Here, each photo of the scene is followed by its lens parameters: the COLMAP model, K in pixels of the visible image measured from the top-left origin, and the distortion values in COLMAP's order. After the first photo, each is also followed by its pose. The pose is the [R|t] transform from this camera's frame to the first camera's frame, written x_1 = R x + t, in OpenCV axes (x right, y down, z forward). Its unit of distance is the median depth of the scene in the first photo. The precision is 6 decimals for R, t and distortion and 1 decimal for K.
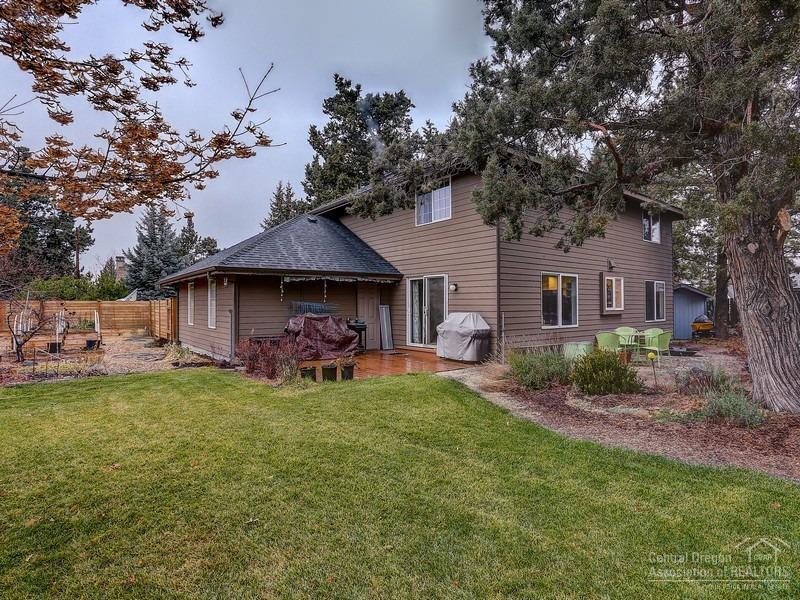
lens RADIAL K [[432.4, 0, 400.9], [0, 432.4, 300.2], [0, 0, 1]] dist [-0.028996, 0.004470]
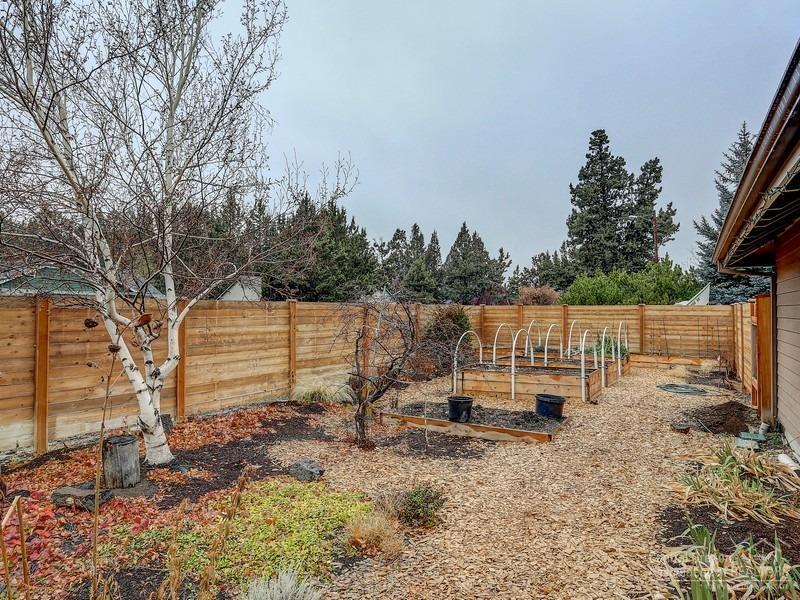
lens RADIAL K [[488.1, 0, 400.6], [0, 488.1, 299.5], [0, 0, 1]] dist [-0.037873, -0.001122]
pose [[0.367222, -0.012649, -0.930047, -0.162020], [0.003426, 0.999919, -0.012247, 0.000650], [0.930127, 0.001311, 0.367235, 0.344944]]
